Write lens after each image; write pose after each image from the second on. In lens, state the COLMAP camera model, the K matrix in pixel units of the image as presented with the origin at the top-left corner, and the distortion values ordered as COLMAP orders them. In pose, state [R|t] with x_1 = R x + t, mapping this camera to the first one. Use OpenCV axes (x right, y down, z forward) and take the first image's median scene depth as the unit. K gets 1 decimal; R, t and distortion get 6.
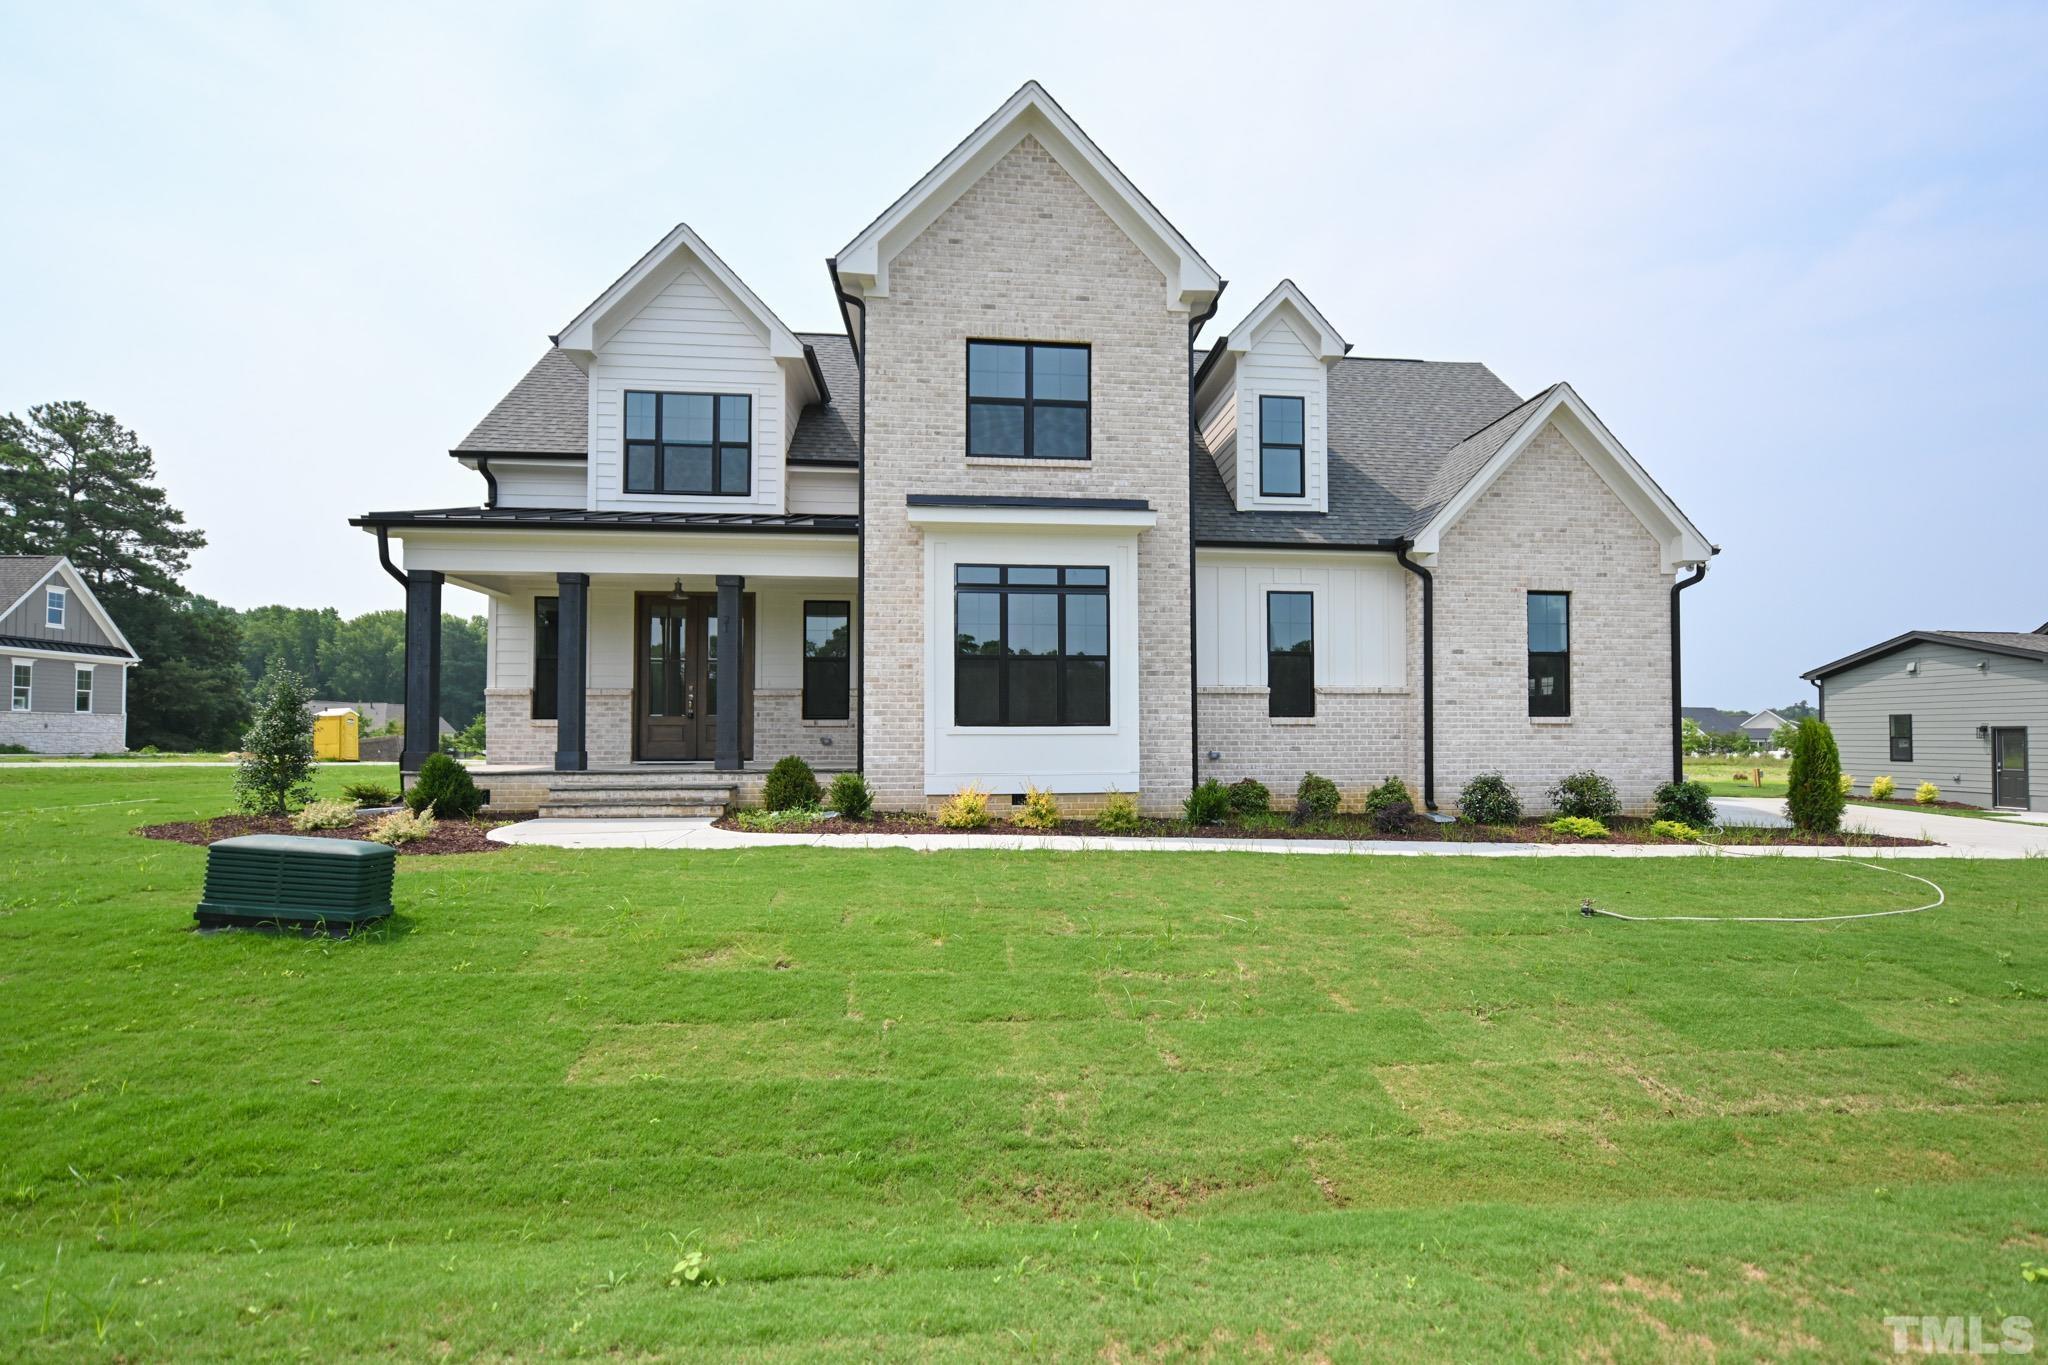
lens RADIAL K [[988.2, 0, 1090.2], [0, 988.2, 713.5], [0, 0, 1]] dist [-0.010134, -0.000184]
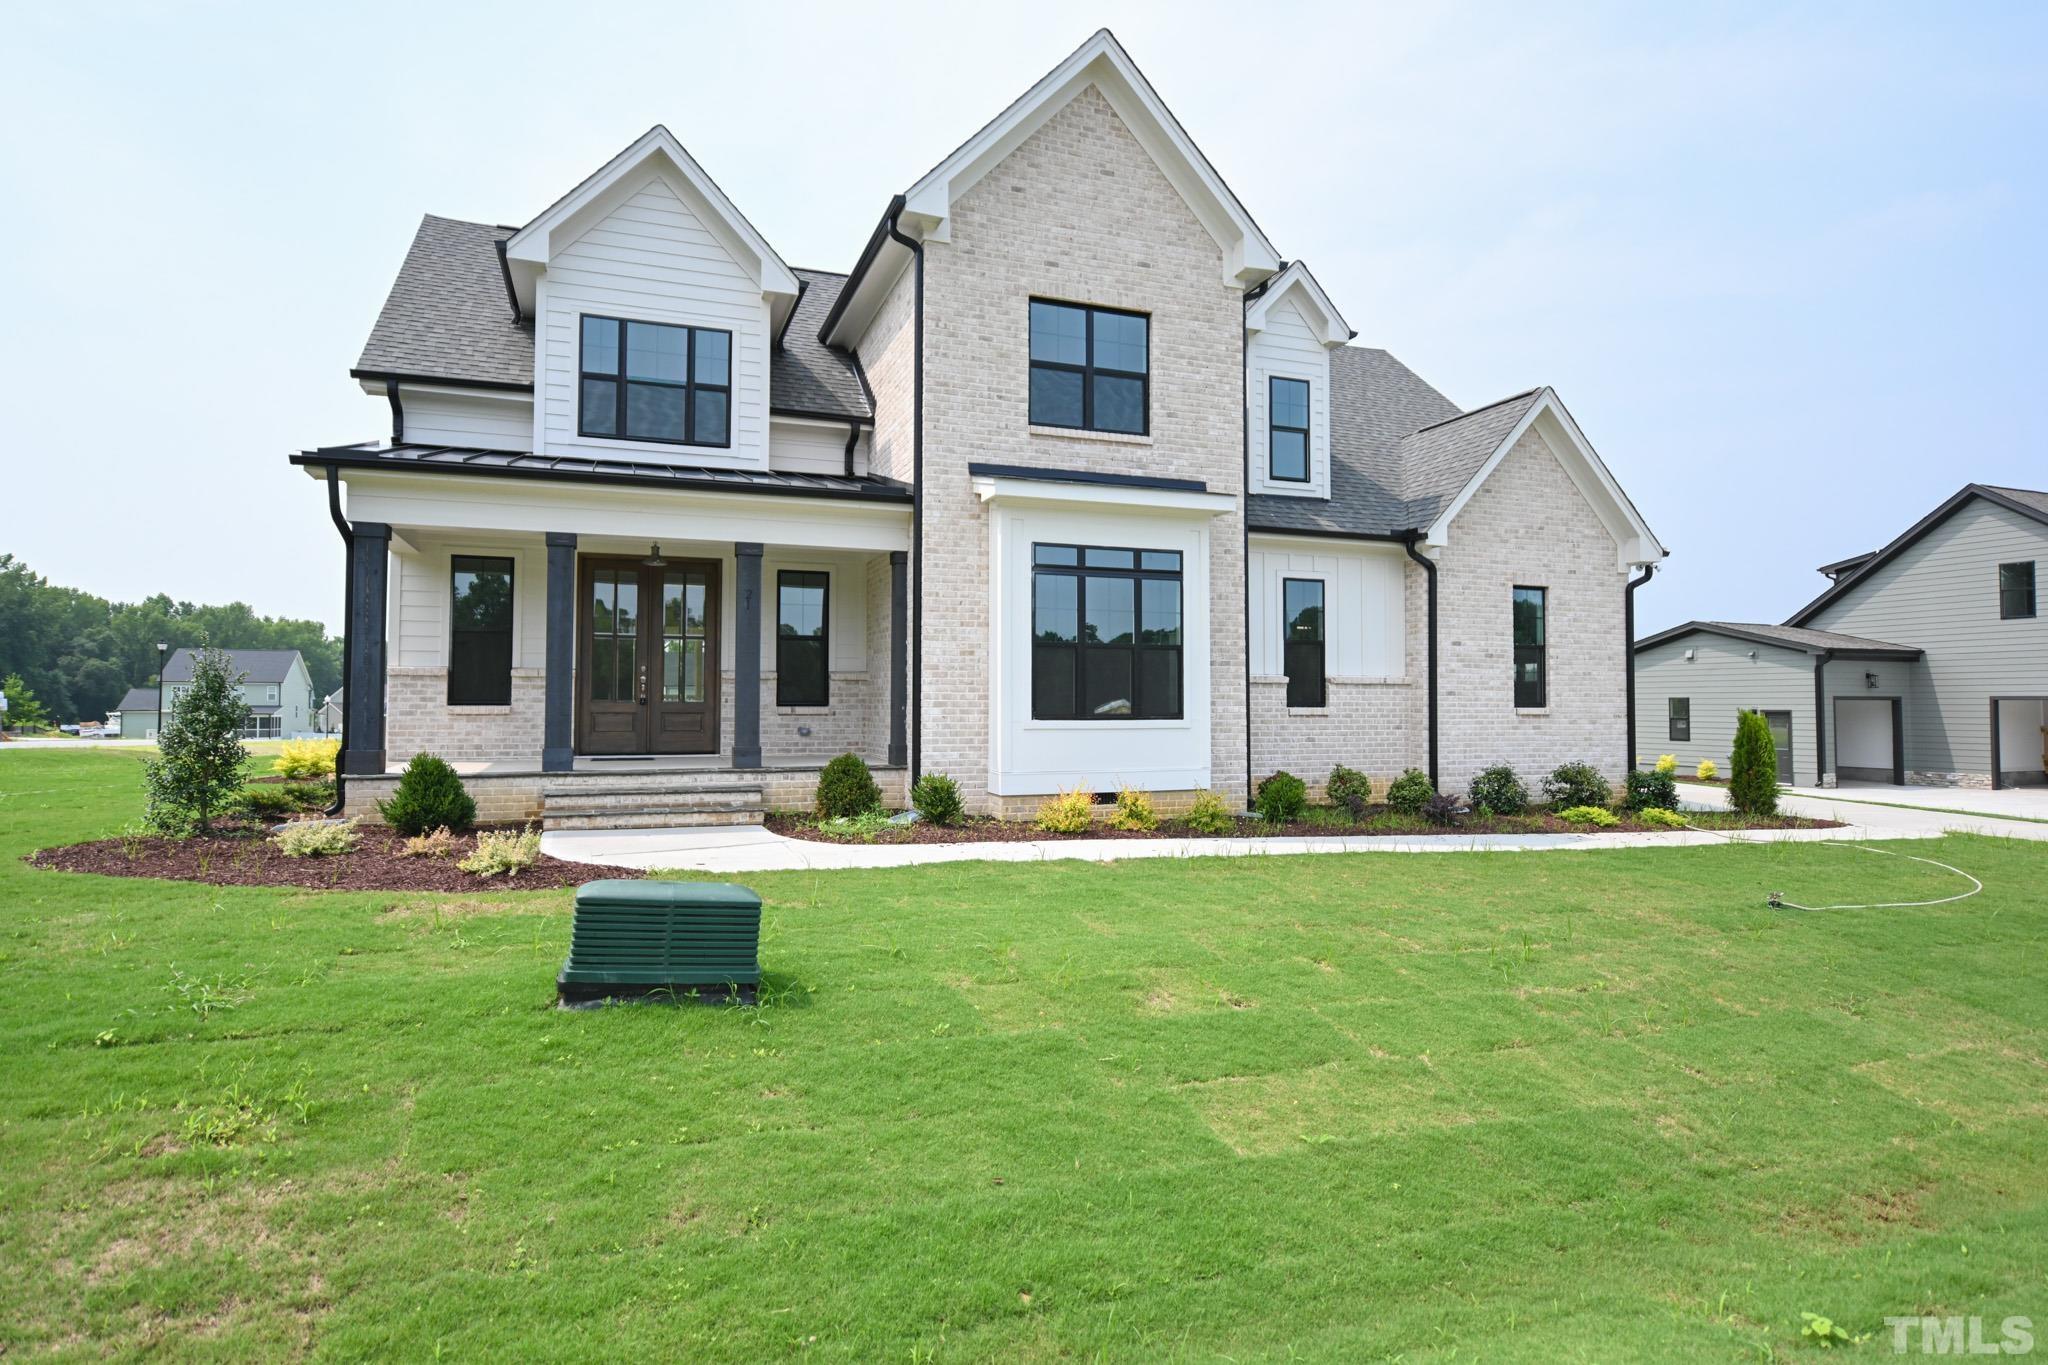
lens RADIAL K [[1077.3, 0, 1023.3], [0, 1077.3, 668.6], [0, 0, 1]] dist [-0.007566, -0.000367]
pose [[0.972803, 0.012502, 0.231296, -0.332925], [-0.009949, 0.999876, -0.012201, -0.019788], [-0.231420, 0.009568, 0.972807, 0.027736]]
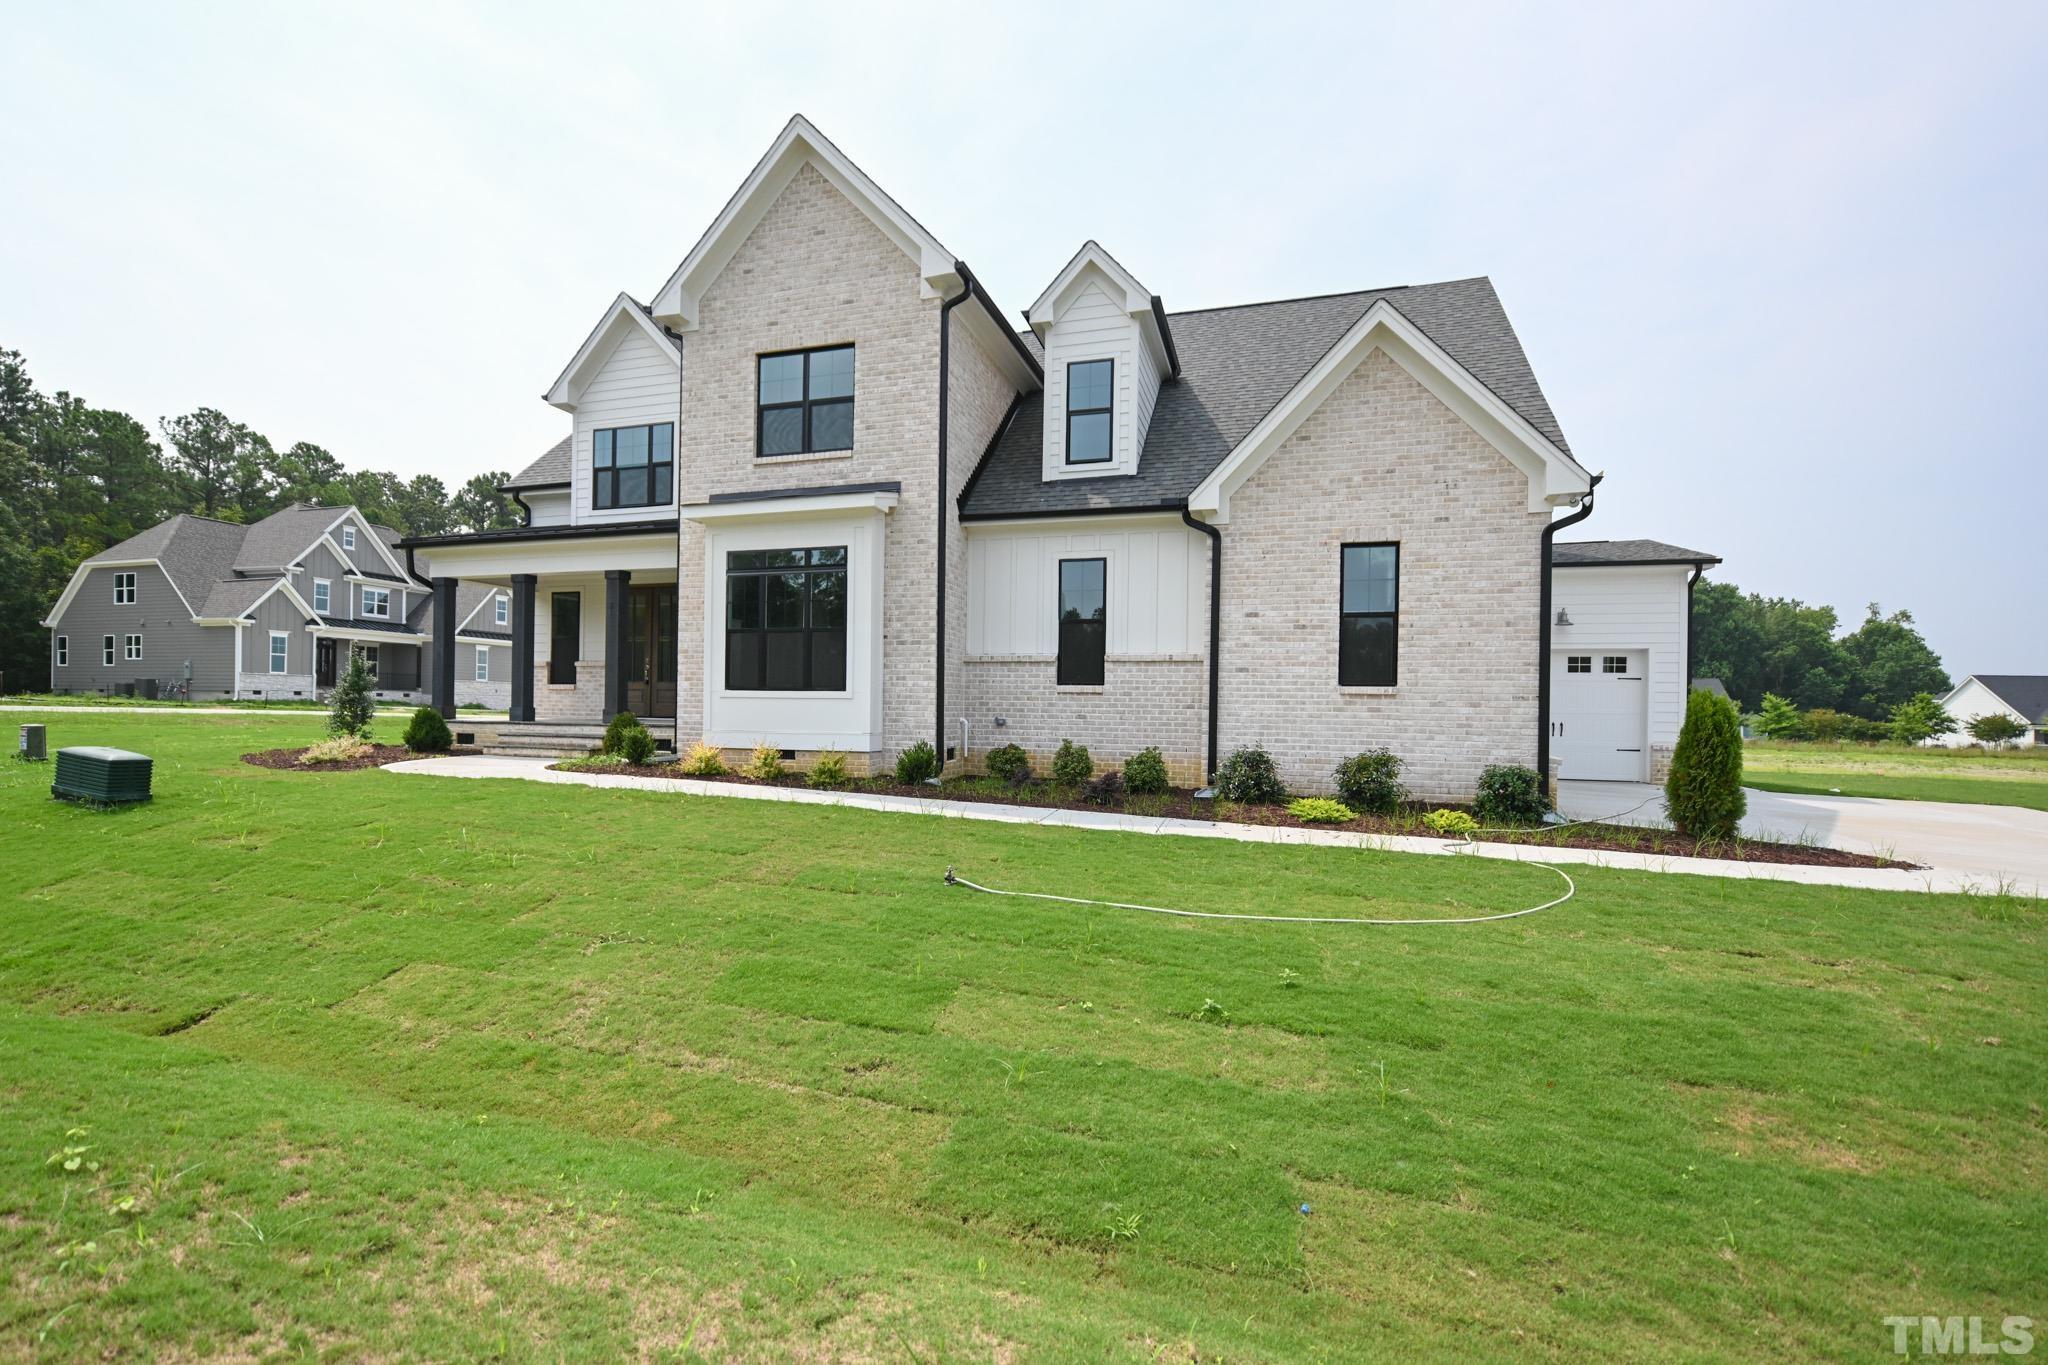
lens RADIAL K [[939.7, 0, 970.8], [0, 939.7, 713.8], [0, 0, 1]] dist [-0.013601, -0.000746]
pose [[0.902765, 0.017736, -0.429768, 0.539676], [-0.006077, 0.999576, 0.028486, 0.006586], [0.430090, -0.023105, 0.902490, 0.101065]]
